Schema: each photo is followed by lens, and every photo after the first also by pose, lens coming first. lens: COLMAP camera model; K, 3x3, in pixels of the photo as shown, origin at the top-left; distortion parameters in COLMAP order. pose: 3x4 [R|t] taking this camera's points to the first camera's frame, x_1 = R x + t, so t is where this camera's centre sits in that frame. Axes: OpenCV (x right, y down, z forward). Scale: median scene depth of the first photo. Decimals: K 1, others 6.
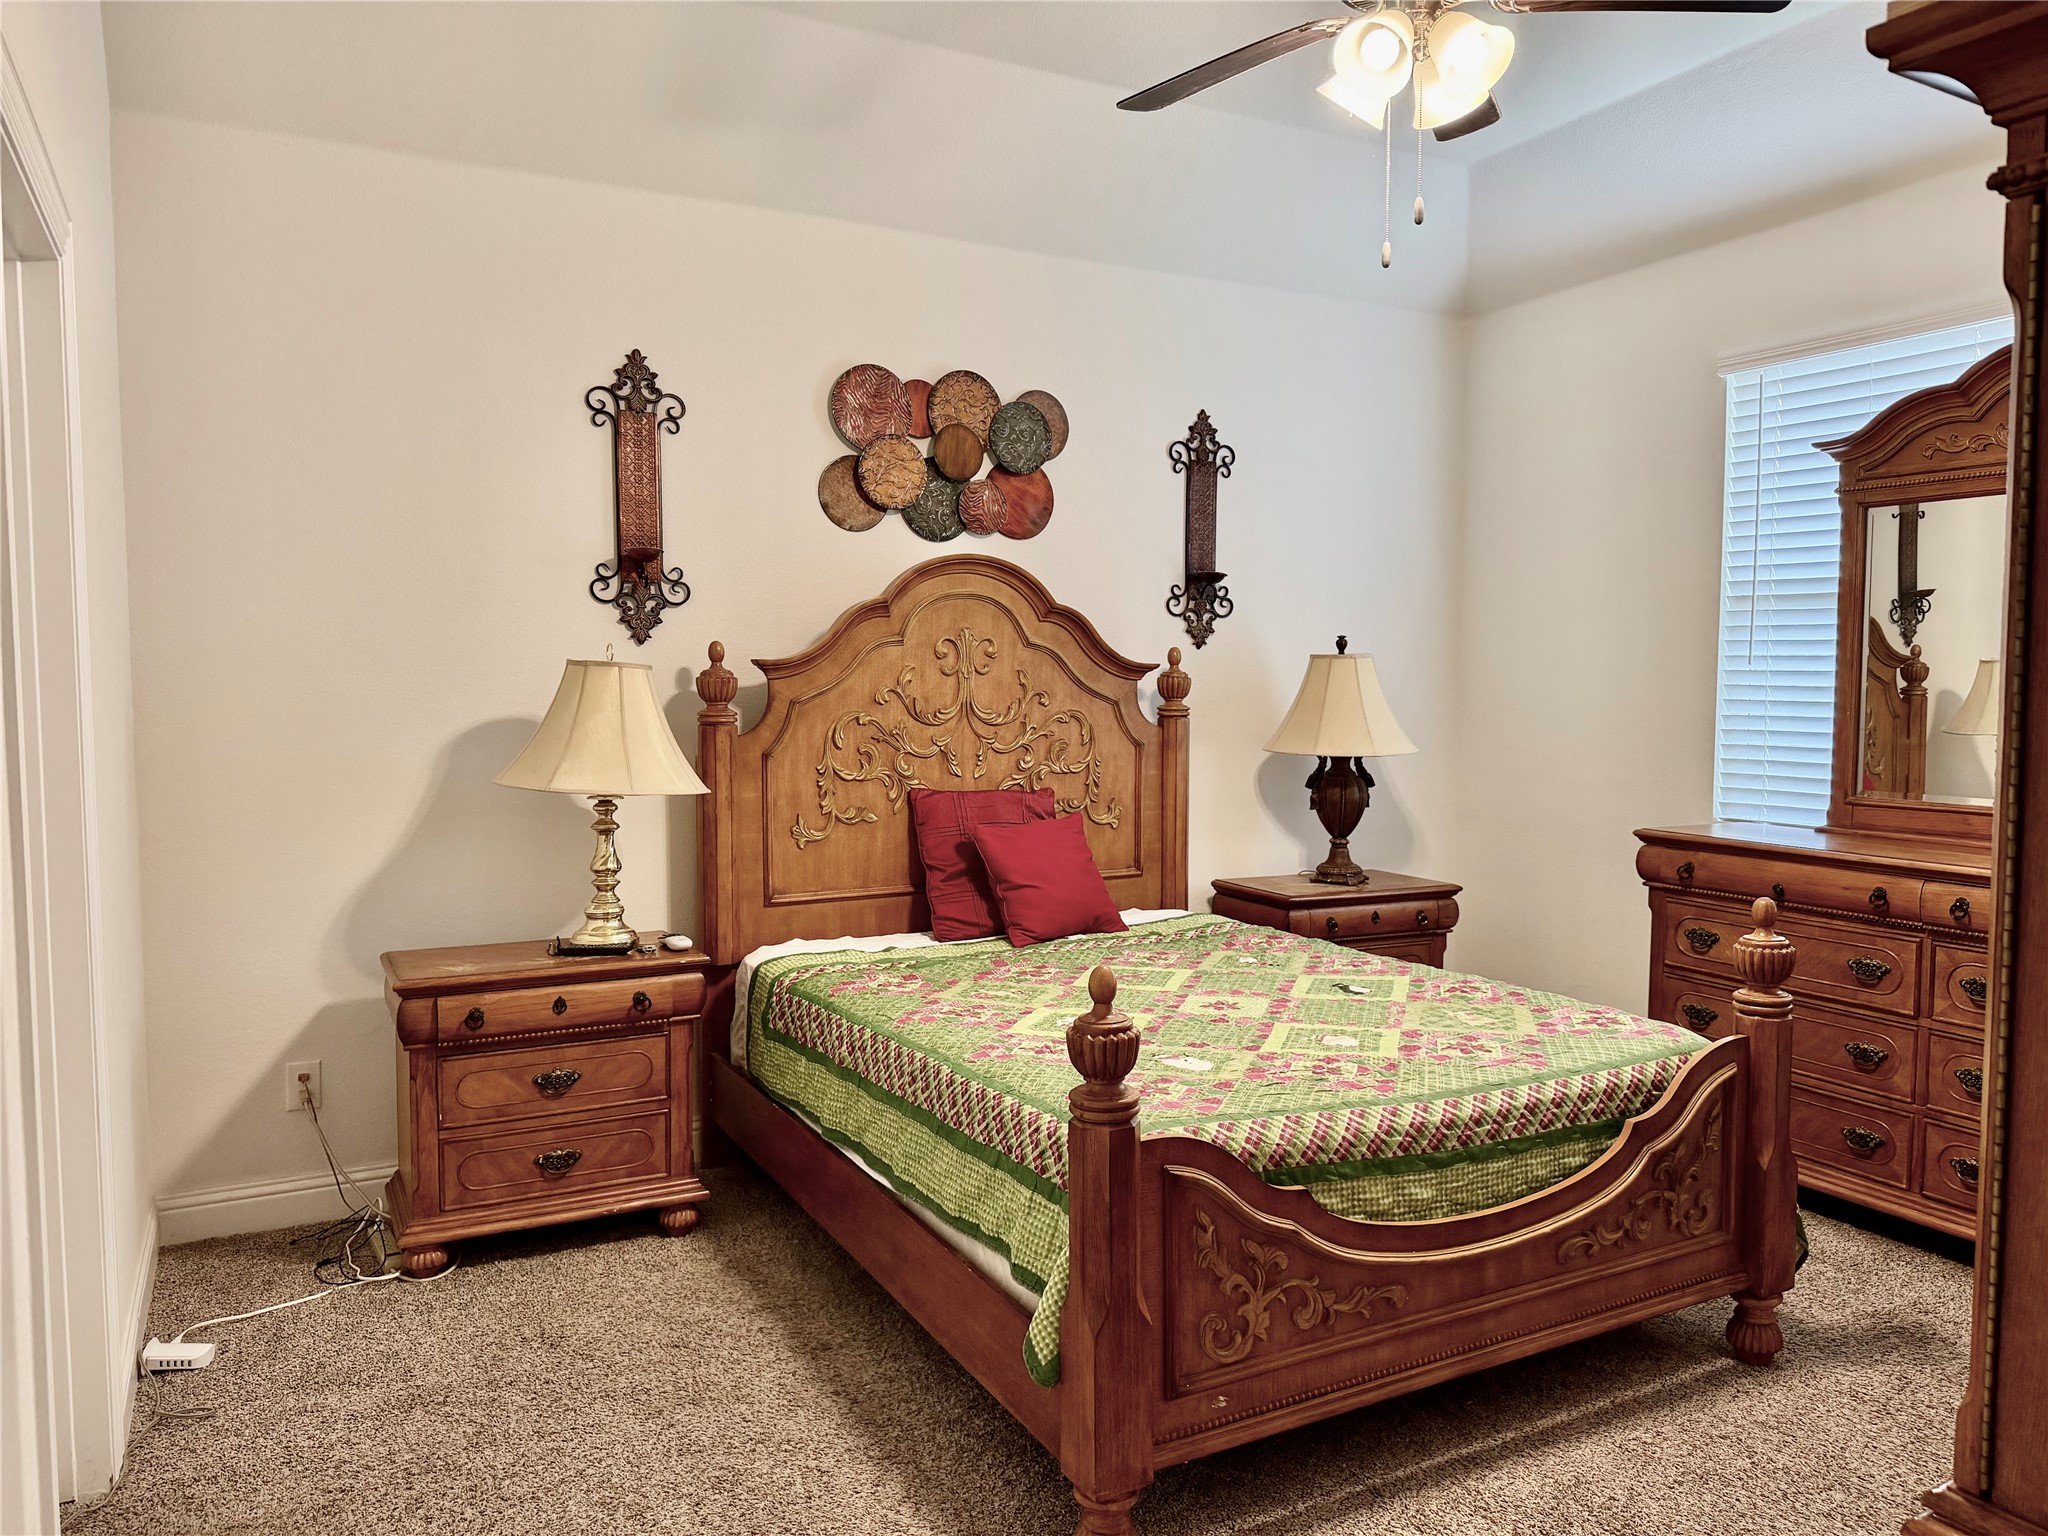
lens RADIAL K [[1440.8, 0, 1024.0], [0, 1440.8, 768.0], [0, 0, 1]] dist [0.082914, -0.002633]
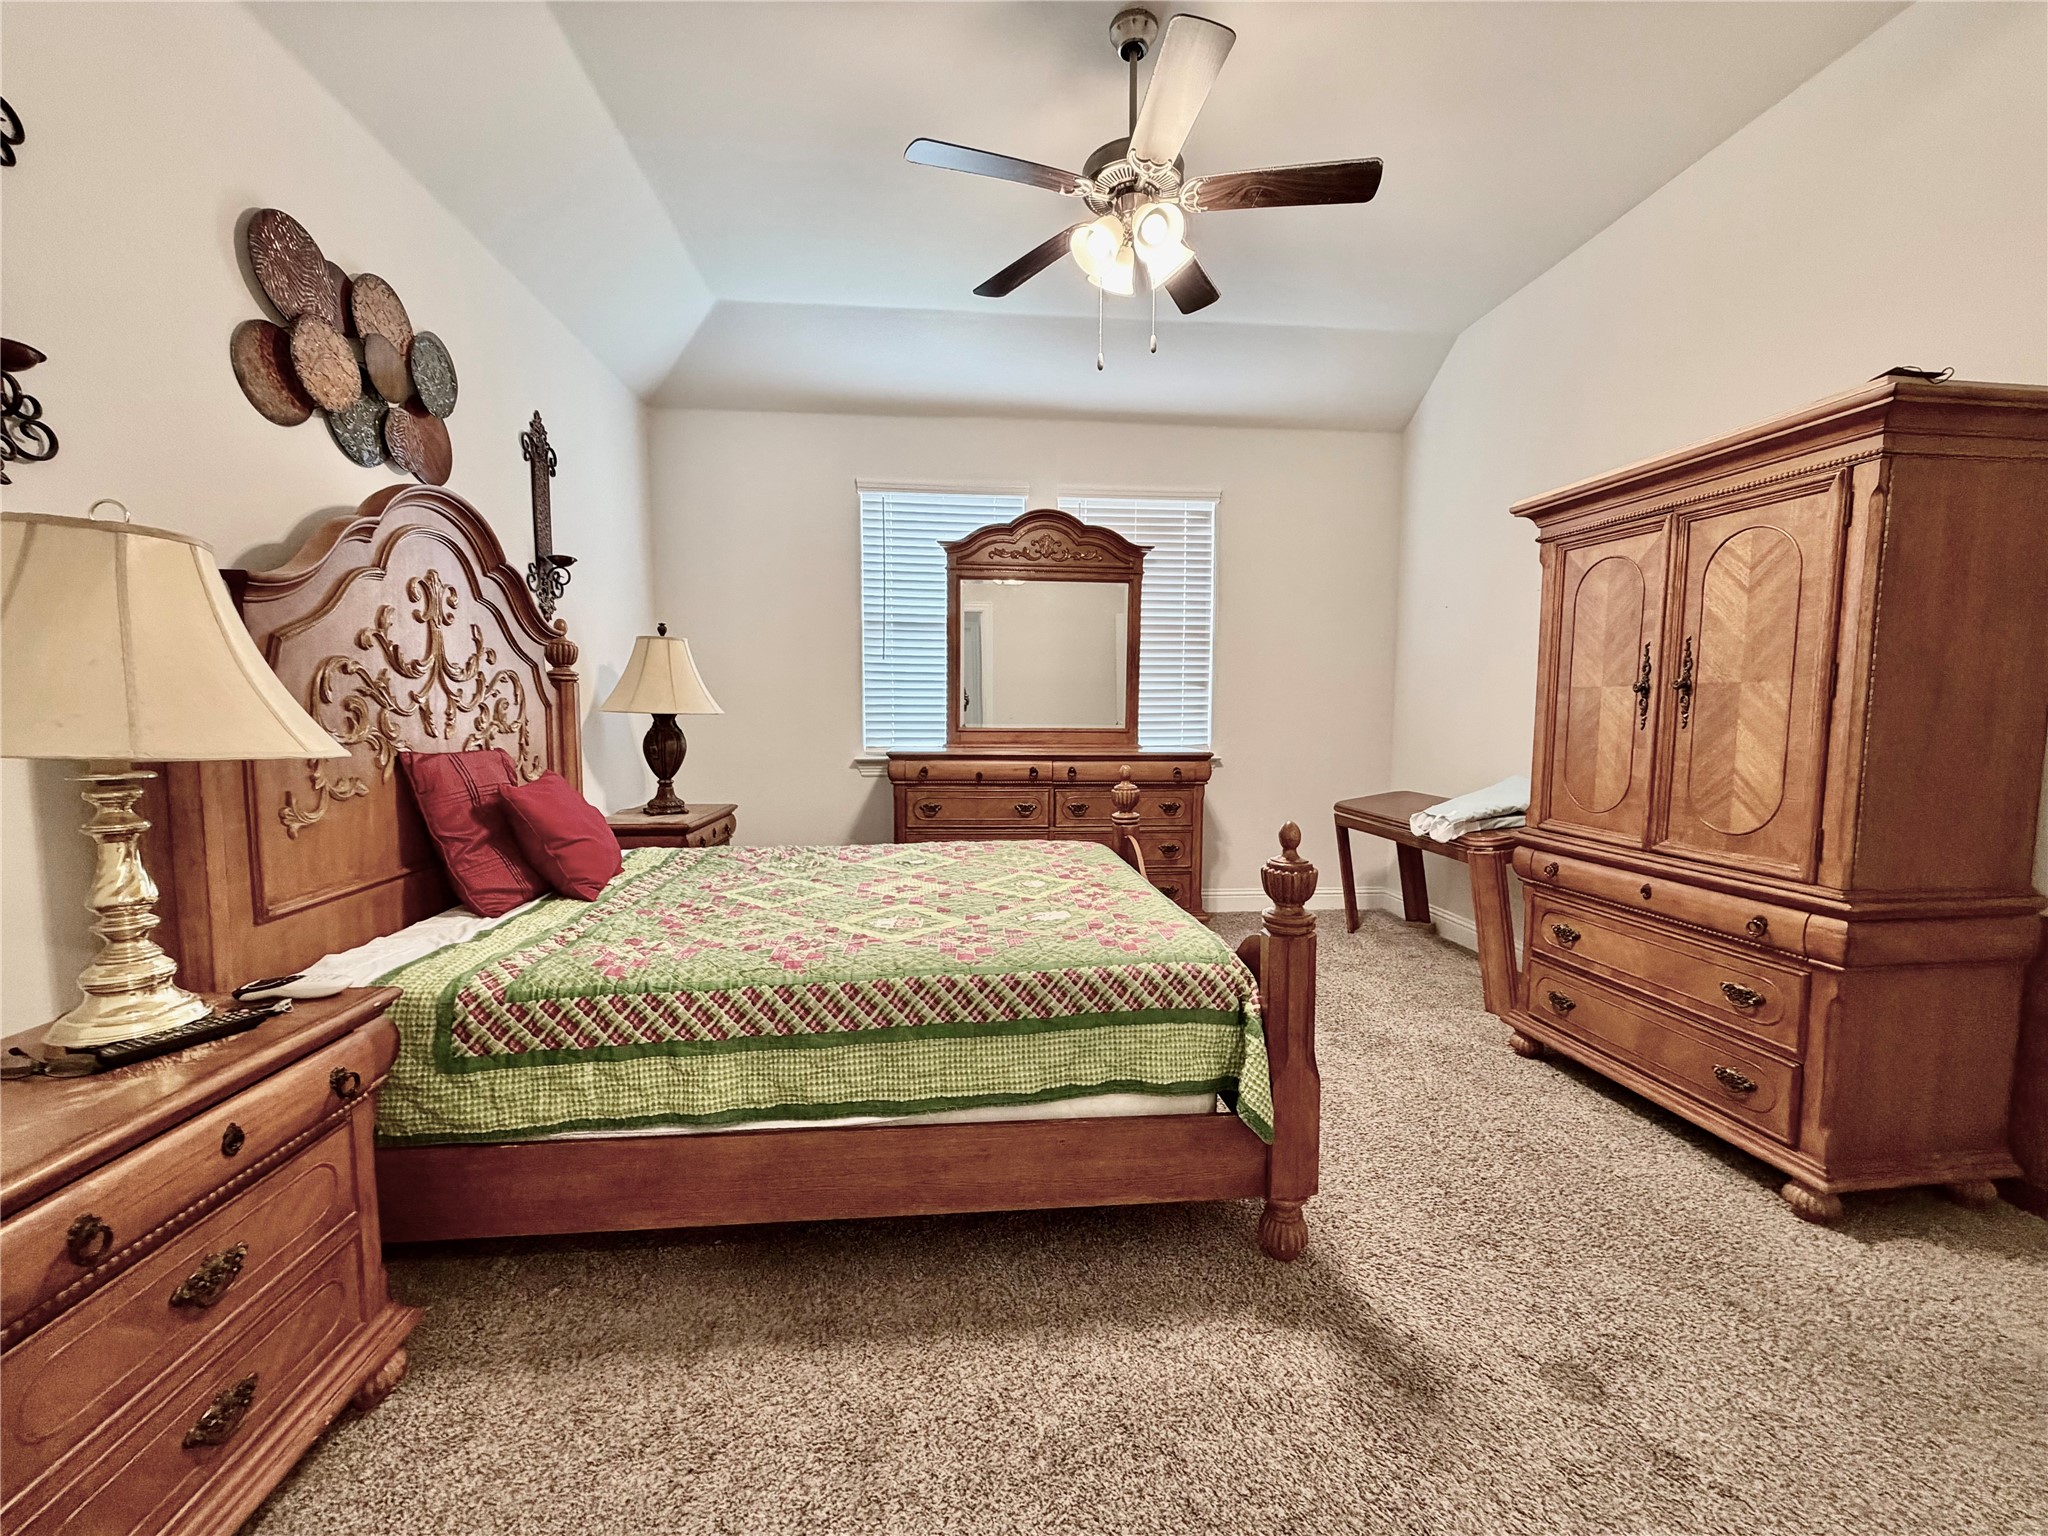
lens RADIAL K [[814.8, 0, 1024.0], [0, 814.8, 768.0], [0, 0, 1]] dist [-0.011175, 0.000222]
pose [[0.378348, -0.070860, 0.922947, -0.383467], [0.051163, 0.997142, 0.055583, 0.016021], [-0.924249, 0.026191, 0.380892, 0.482723]]
